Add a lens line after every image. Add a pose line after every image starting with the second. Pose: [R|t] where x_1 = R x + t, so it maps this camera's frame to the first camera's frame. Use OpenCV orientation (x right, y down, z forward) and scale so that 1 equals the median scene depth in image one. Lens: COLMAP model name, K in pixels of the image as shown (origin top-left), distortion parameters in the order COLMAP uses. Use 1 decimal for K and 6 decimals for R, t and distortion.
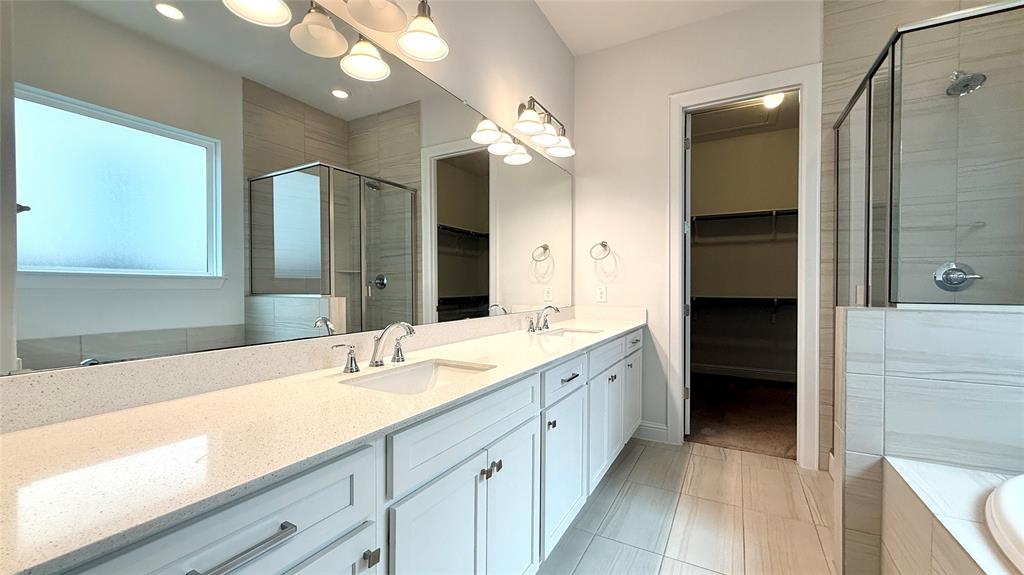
lens RADIAL K [[409.2, 0, 511.0], [0, 409.2, 289.8], [0, 0, 1]] dist [0.001415, 0.000235]
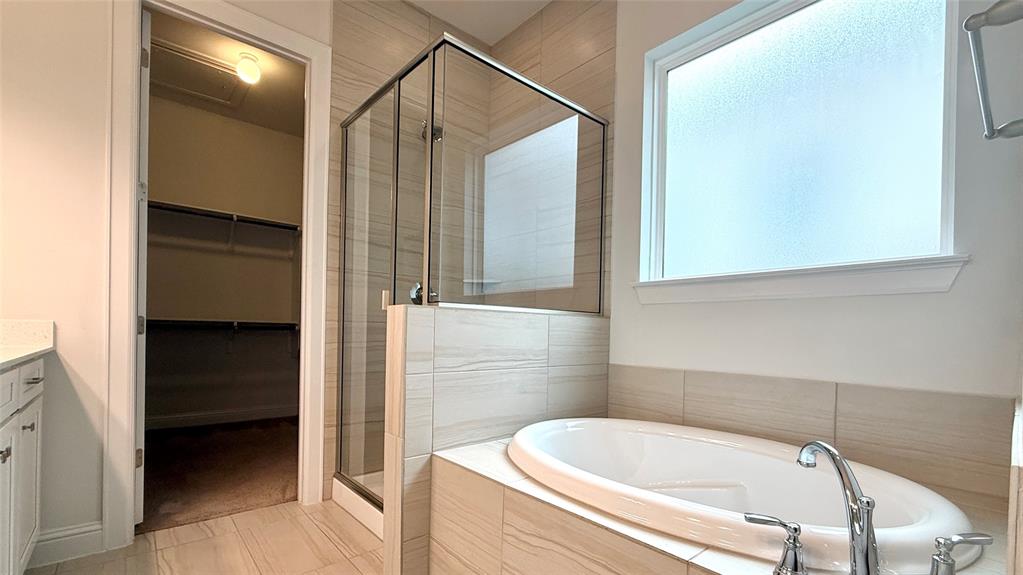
lens RADIAL K [[443.8, 0, 516.6], [0, 443.8, 337.7], [0, 0, 1]] dist [0.001725, 0.000042]
pose [[0.319581, 0.001036, 0.947559, -0.034907], [-0.010039, 0.999947, 0.002293, 0.075326], [-0.947506, -0.010245, 0.319574, 0.291349]]
